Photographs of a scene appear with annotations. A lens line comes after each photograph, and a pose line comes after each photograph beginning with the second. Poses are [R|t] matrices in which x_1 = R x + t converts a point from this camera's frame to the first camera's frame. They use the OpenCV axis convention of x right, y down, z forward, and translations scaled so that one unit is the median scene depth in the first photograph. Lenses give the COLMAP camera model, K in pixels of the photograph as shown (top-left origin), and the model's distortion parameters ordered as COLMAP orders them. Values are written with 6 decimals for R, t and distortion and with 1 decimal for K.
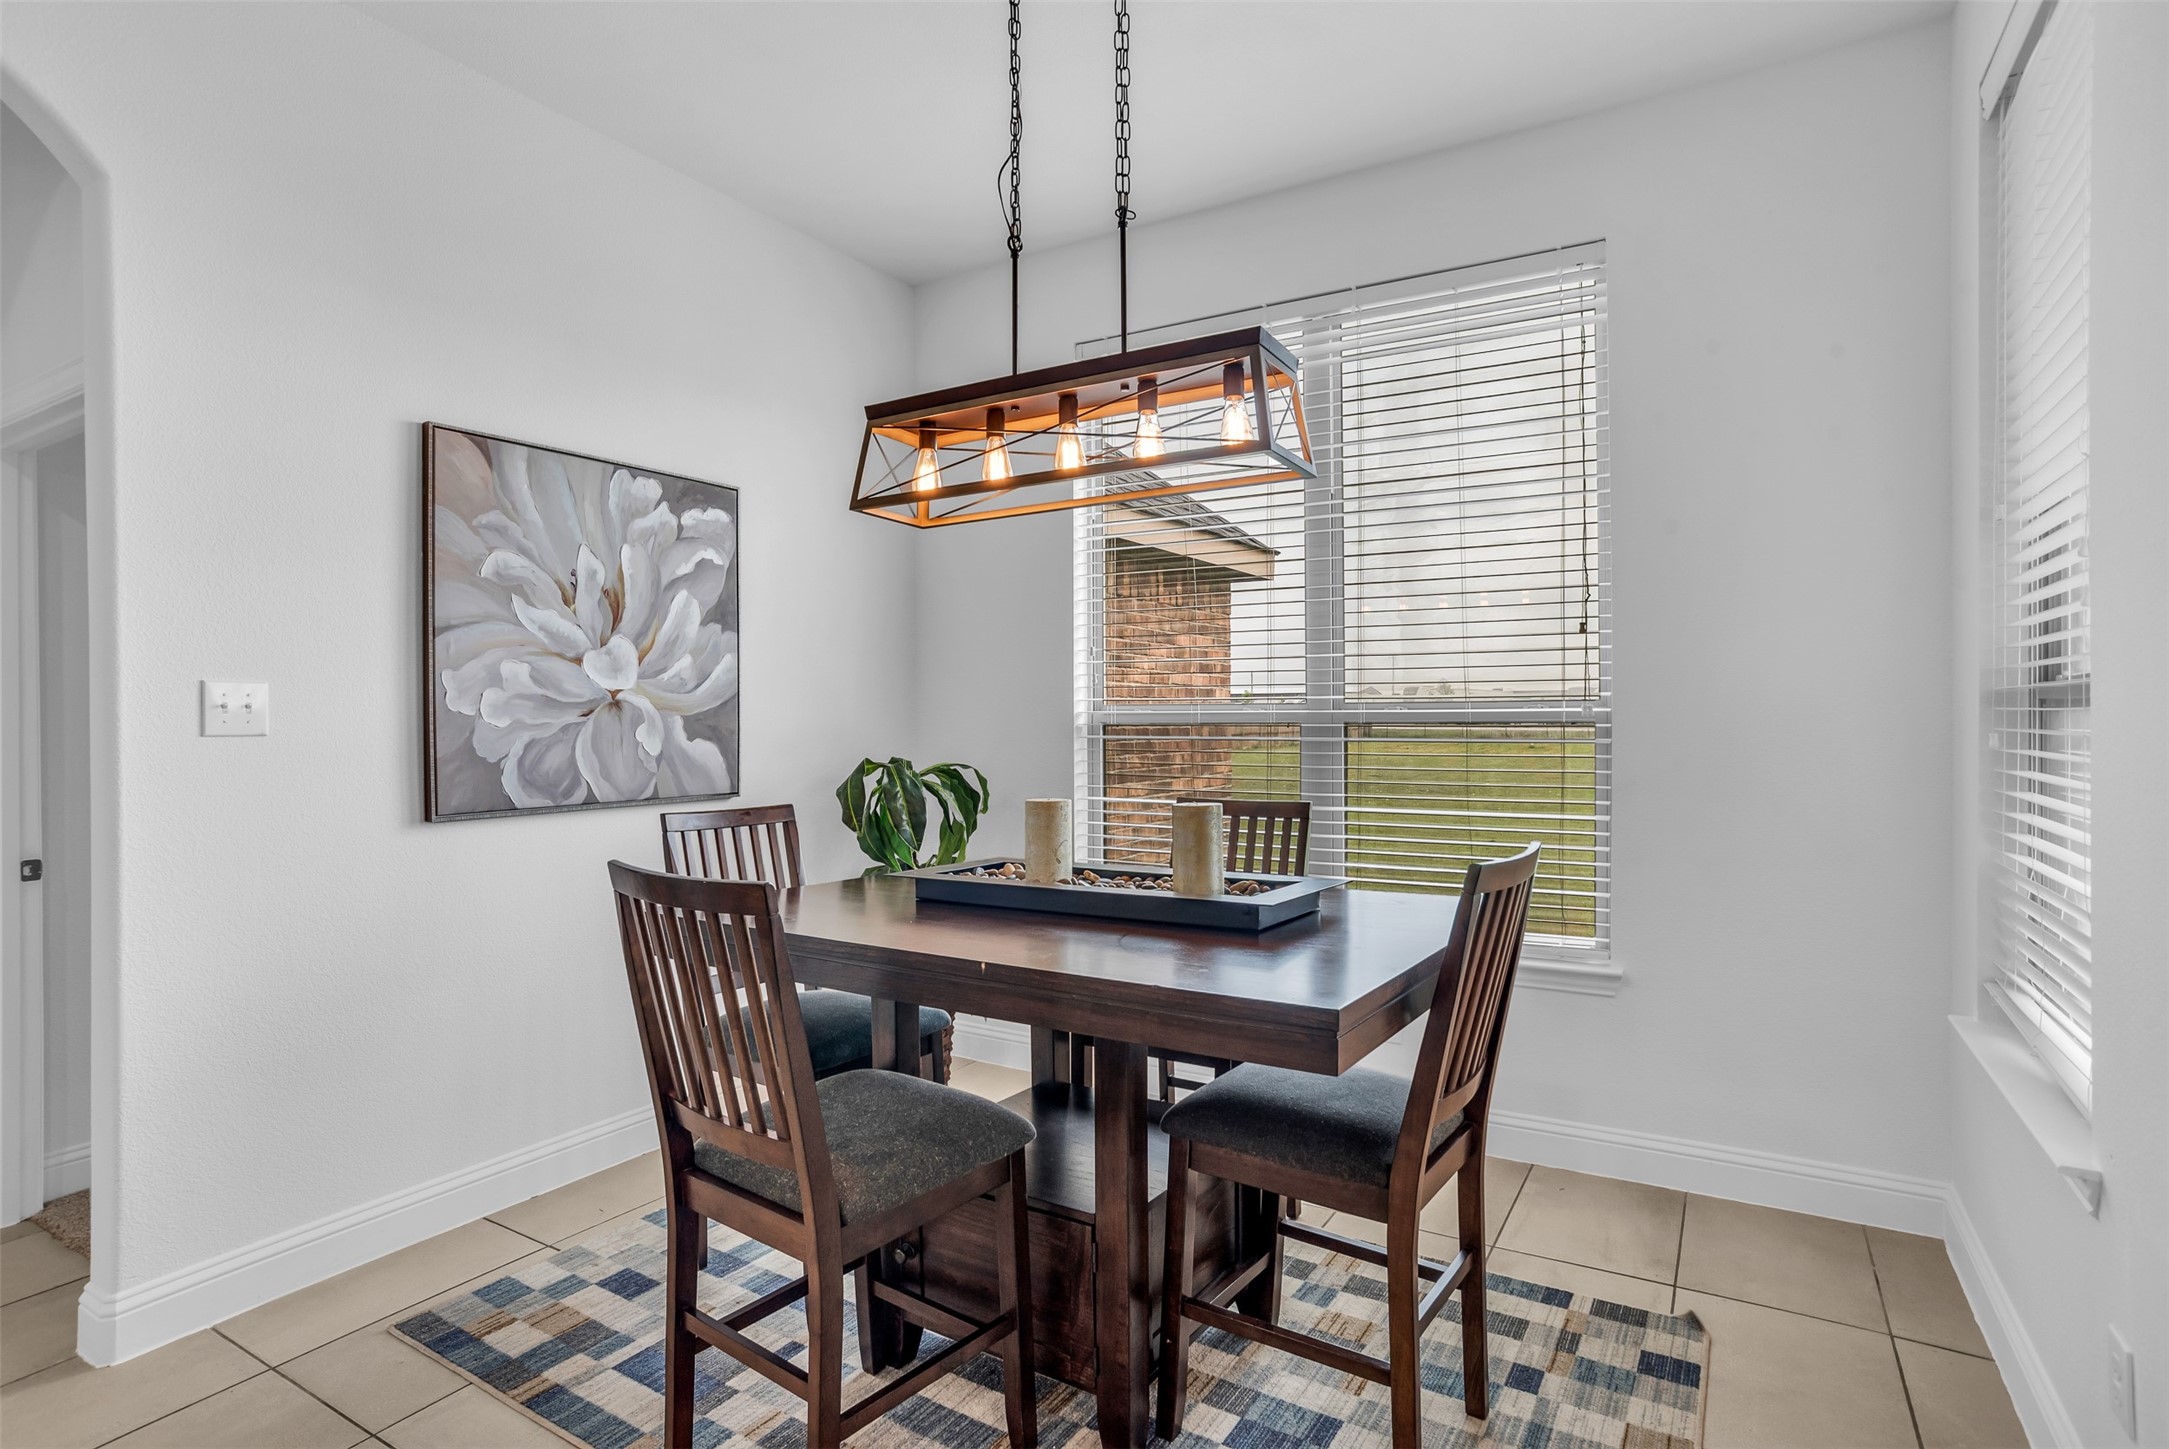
lens RADIAL K [[1102.1, 0, 1083.6], [0, 1102.1, 726.4], [0, 0, 1]] dist [-0.061802, 0.024173]
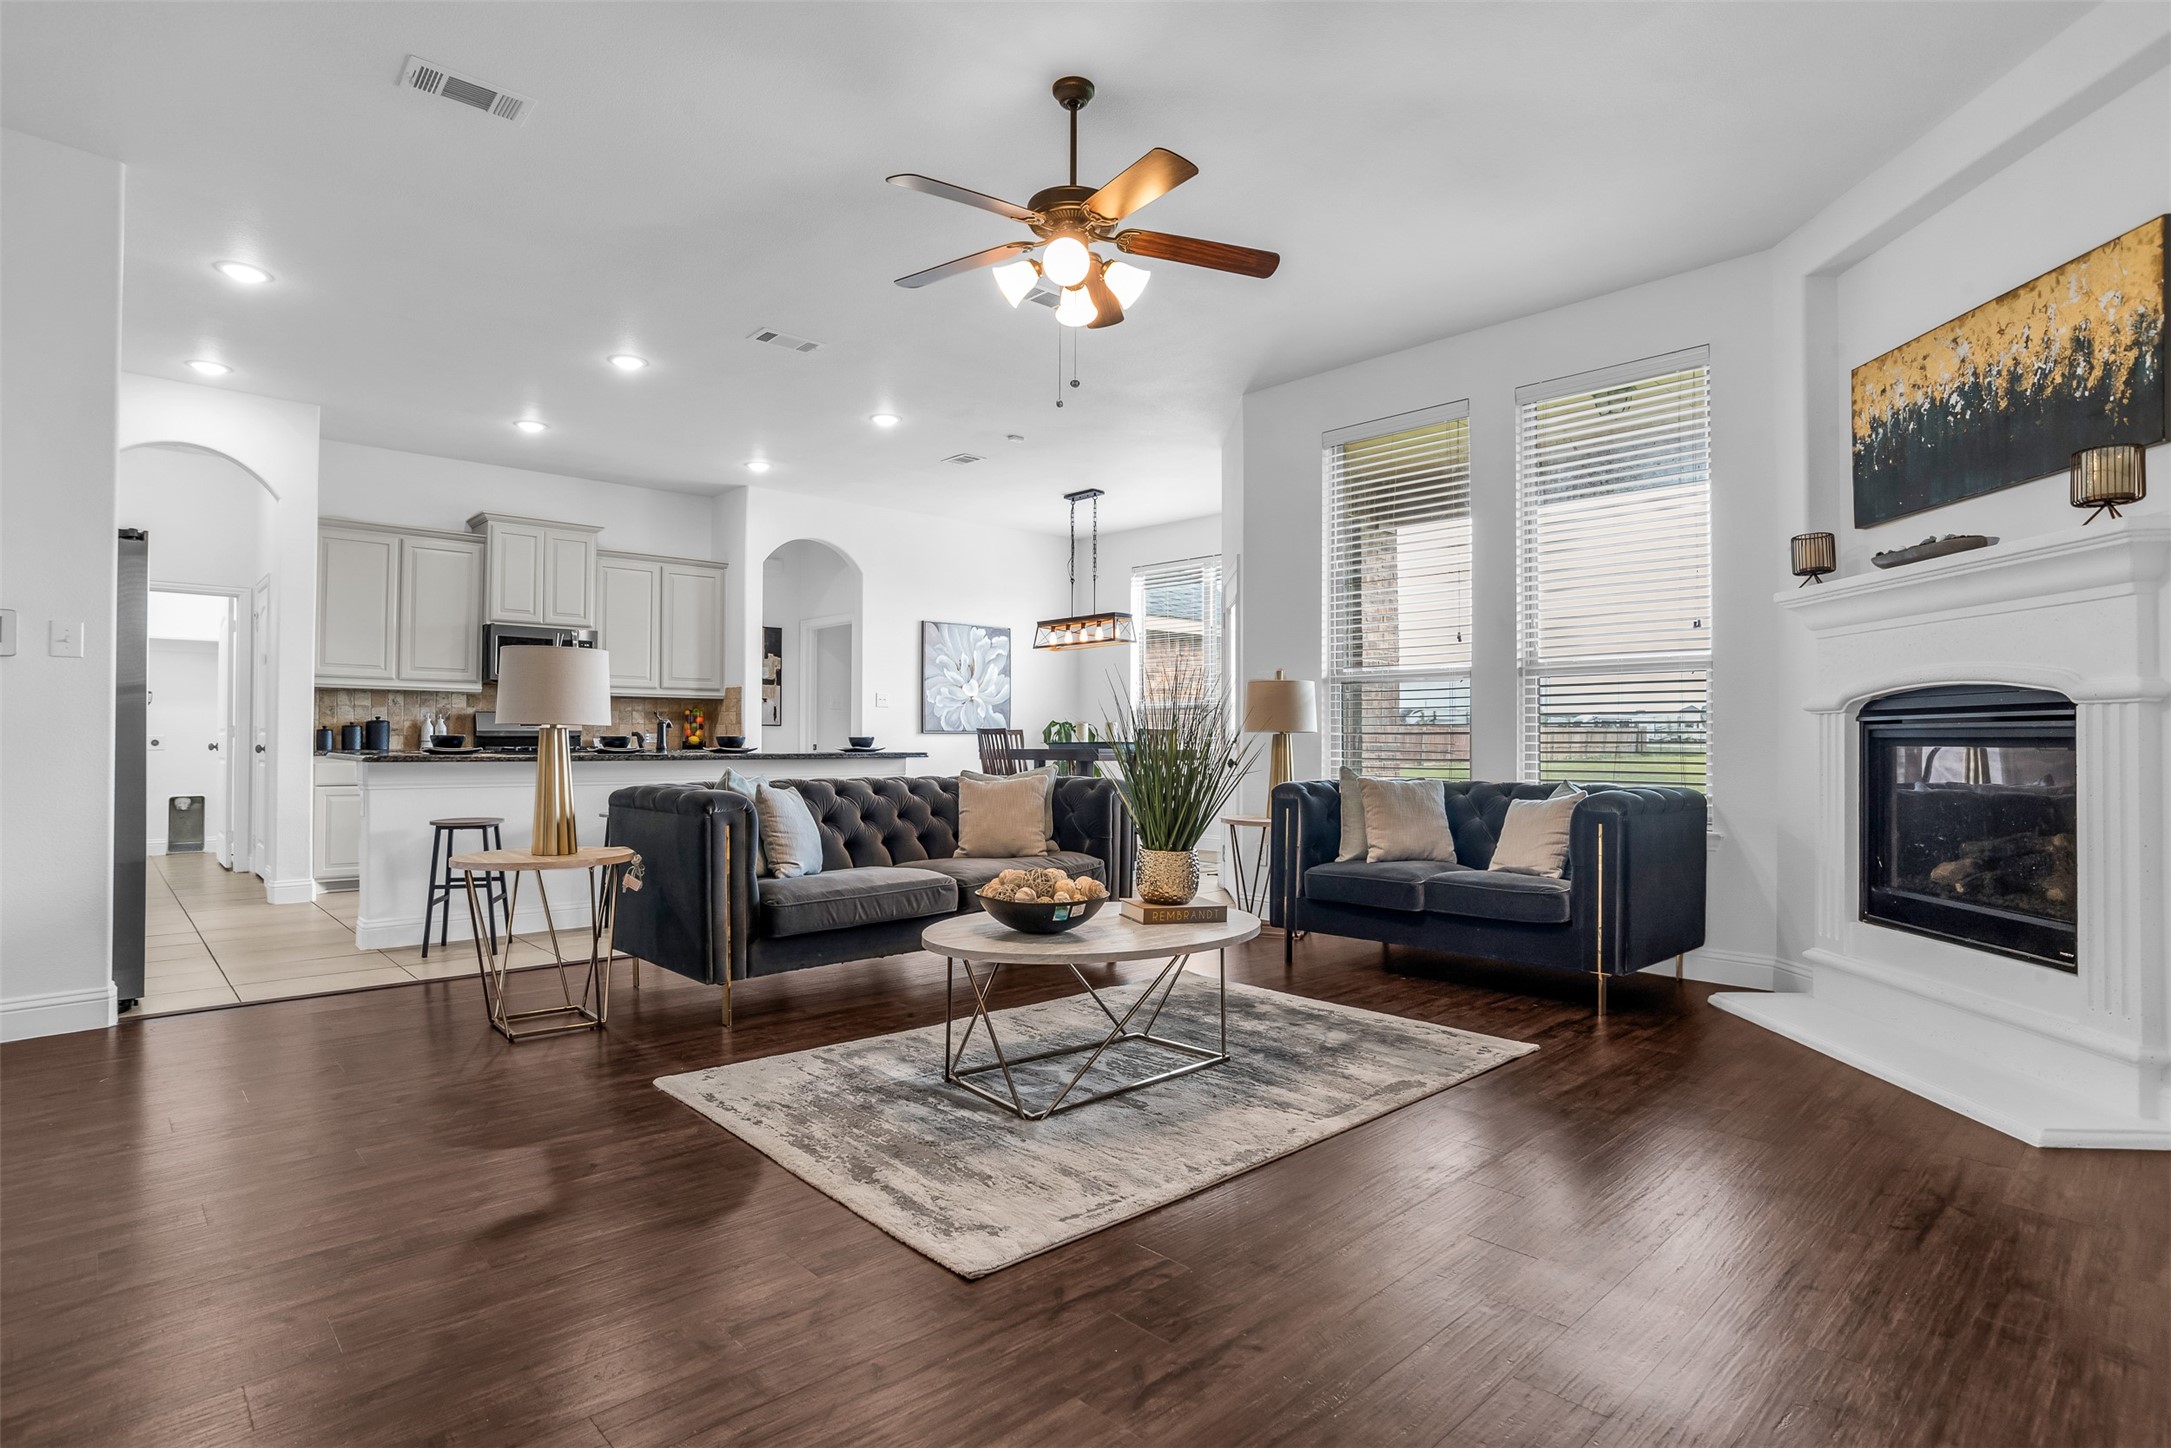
lens RADIAL K [[1103.1, 0, 1084.1], [0, 1103.1, 731.5], [0, 0, 1]] dist [-0.061802, 0.024173]
pose [[0.964831, 0.009258, -0.262708, 0.764529], [-0.012187, 0.999880, -0.009519, 0.099916], [0.262589, 0.012386, 0.964828, -2.101417]]
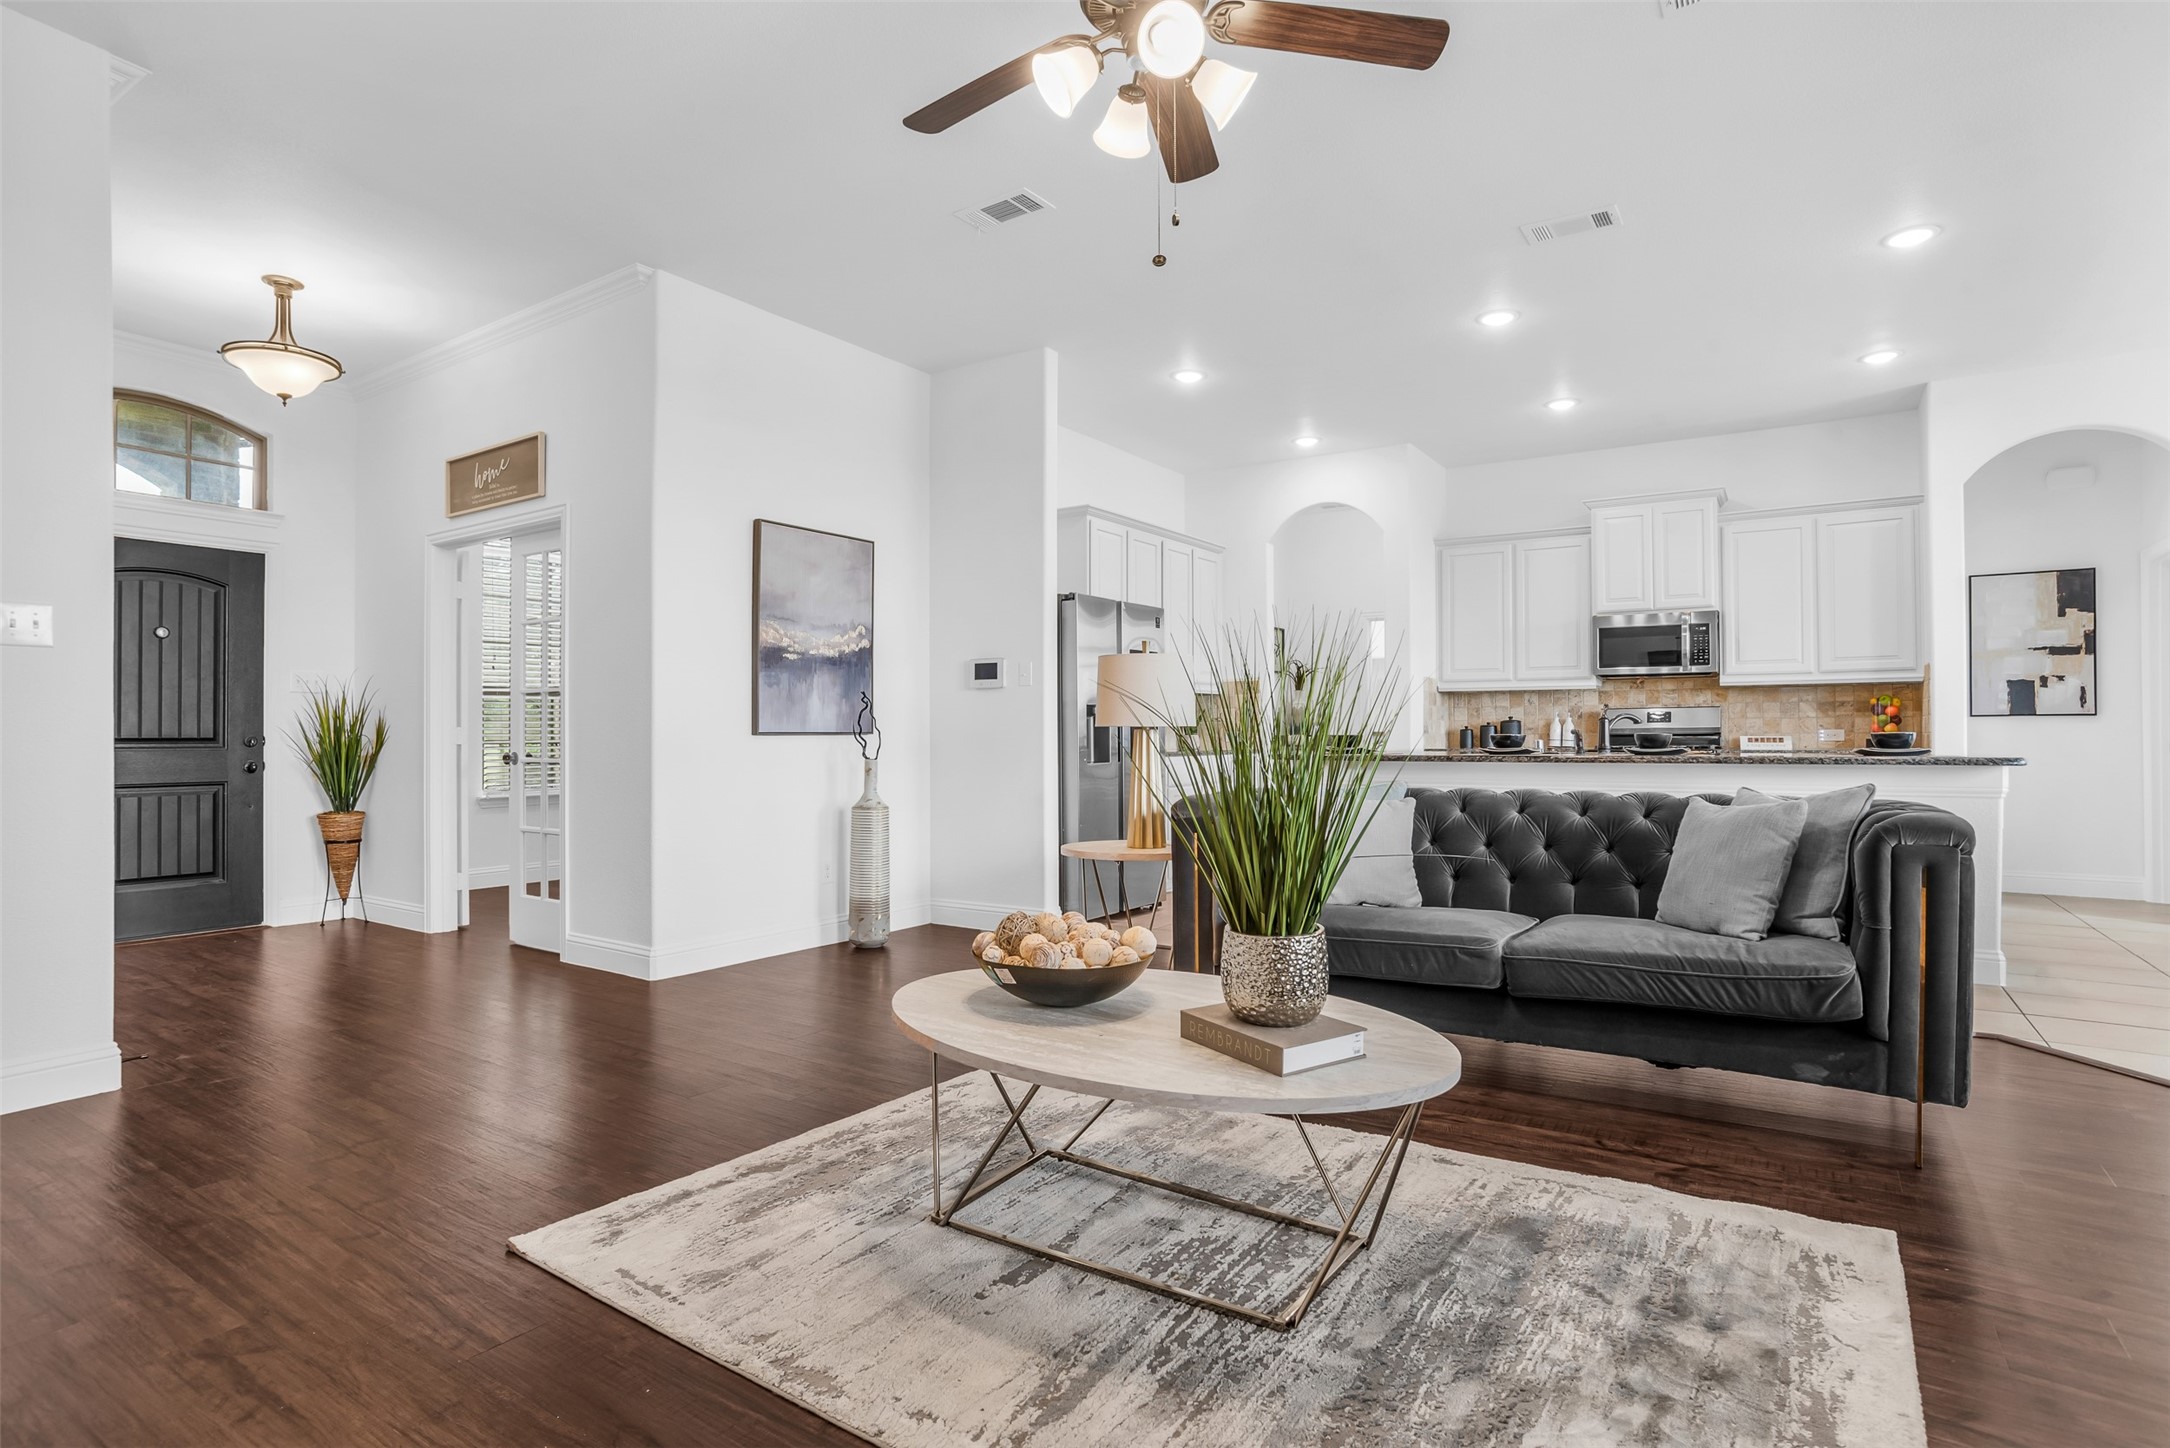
lens RADIAL K [[1102.6, 0, 1088.6], [0, 1102.6, 728.3], [0, 0, 1]] dist [-0.061802, 0.024173]
pose [[-0.034074, 0.000388, -0.999419, 1.206503], [-0.001454, 0.999999, 0.000437, 0.090212], [0.999418, 0.001468, -0.034073, -1.091055]]
